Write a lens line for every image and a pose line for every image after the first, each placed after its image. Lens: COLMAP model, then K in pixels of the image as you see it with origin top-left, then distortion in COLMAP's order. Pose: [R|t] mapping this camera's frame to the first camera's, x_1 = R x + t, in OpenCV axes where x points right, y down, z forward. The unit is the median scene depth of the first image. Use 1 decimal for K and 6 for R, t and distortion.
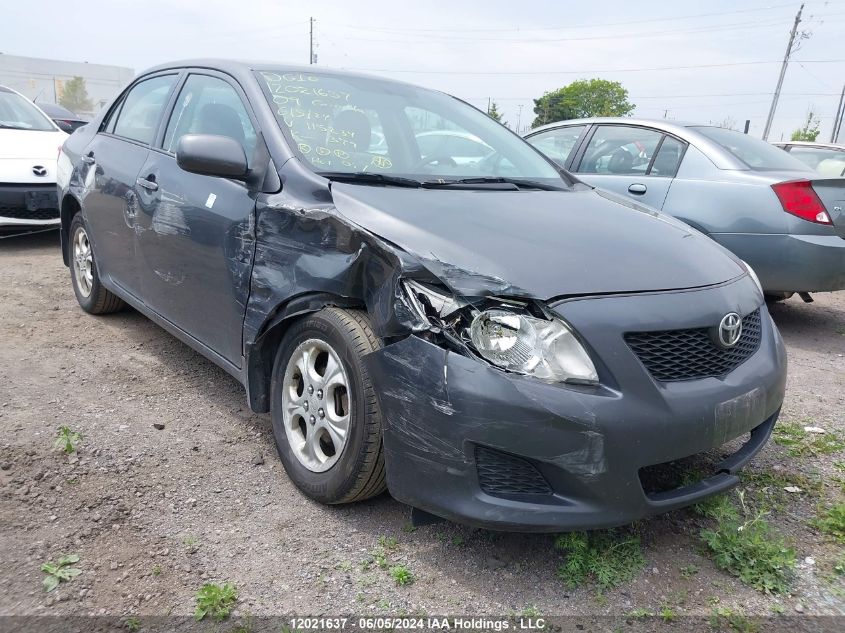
lens RADIAL K [[664.2, 0, 422.5], [0, 664.2, 316.5], [0, 0, 1]] dist [0.055657, -0.059680]
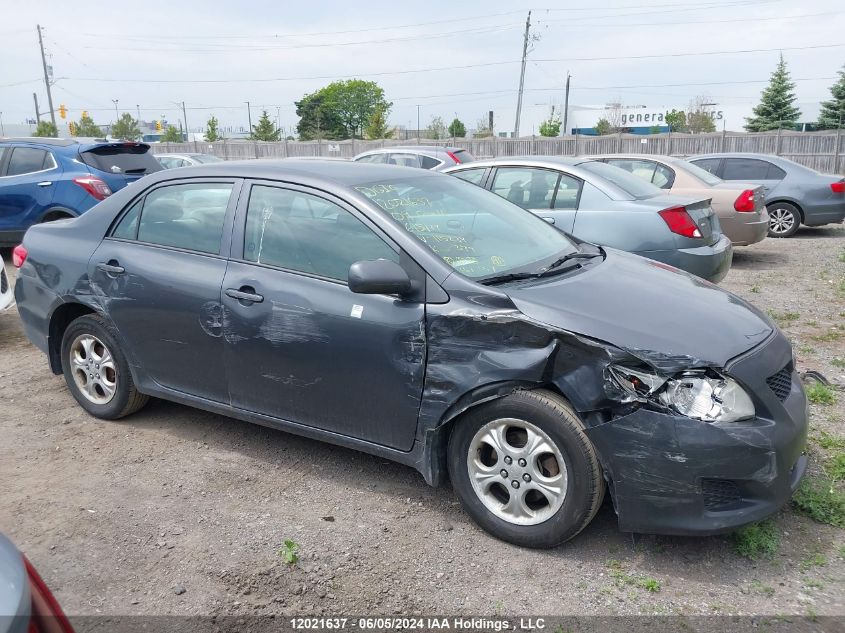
lens RADIAL K [[664.2, 0, 422.5], [0, 664.2, 316.5], [0, 0, 1]] dist [0.055657, -0.059680]
pose [[0.940682, -0.149671, 0.304493, -0.639940], [0.149965, 0.988434, 0.022564, -0.198599], [-0.304348, 0.024438, 0.952247, -0.119524]]
